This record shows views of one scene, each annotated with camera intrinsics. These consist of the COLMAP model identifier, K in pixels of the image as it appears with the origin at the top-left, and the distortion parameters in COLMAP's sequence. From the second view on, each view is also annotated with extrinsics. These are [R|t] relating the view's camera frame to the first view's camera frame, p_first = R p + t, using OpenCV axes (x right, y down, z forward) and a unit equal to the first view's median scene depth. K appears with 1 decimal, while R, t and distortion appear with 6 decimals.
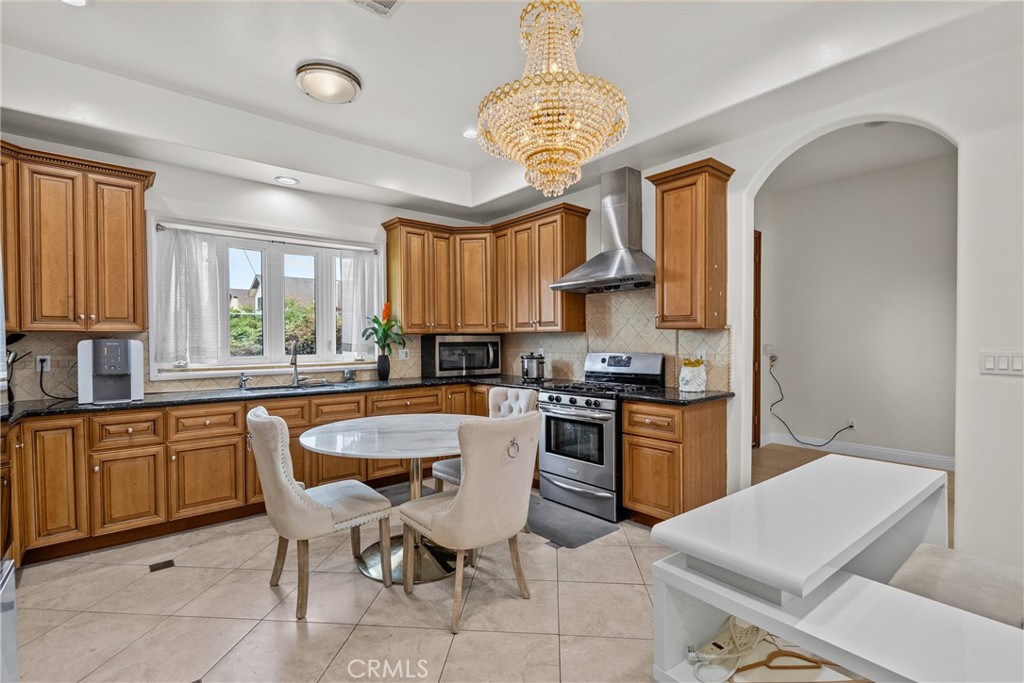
lens RADIAL K [[466.4, 0, 508.6], [0, 466.4, 342.4], [0, 0, 1]] dist [0.000522, 0.000708]
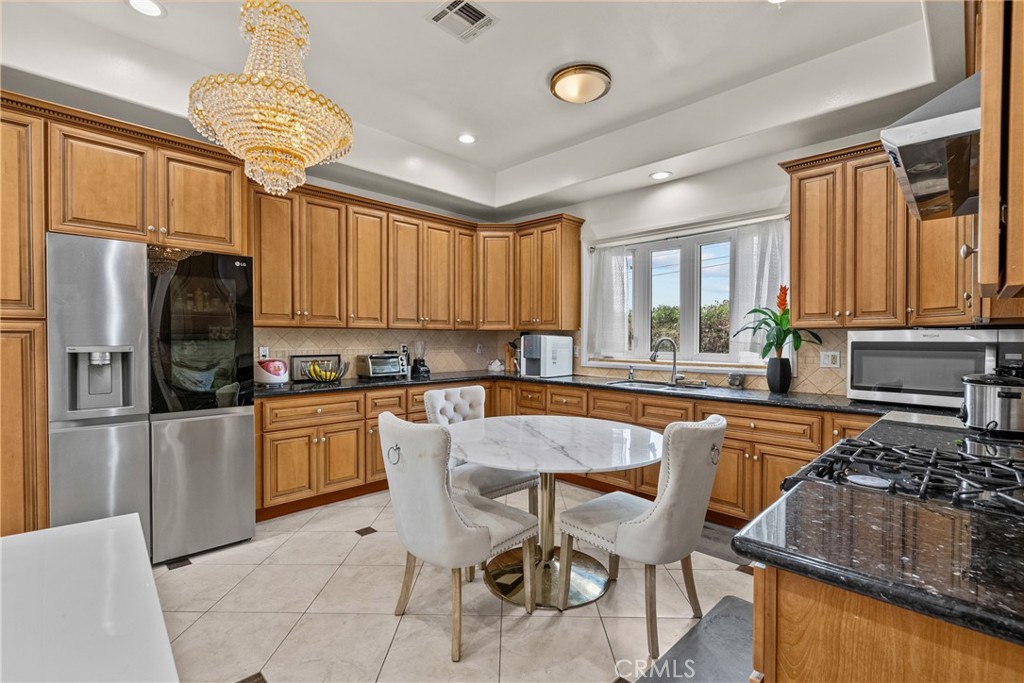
lens RADIAL K [[466.4, 0, 508.6], [0, 466.4, 342.4], [0, 0, 1]] dist [0.000522, 0.000708]
pose [[0.092240, 0.014351, -0.995633, 0.470582], [-0.014149, 0.999814, 0.013100, -0.000813], [0.995636, 0.012879, 0.092425, 0.574683]]
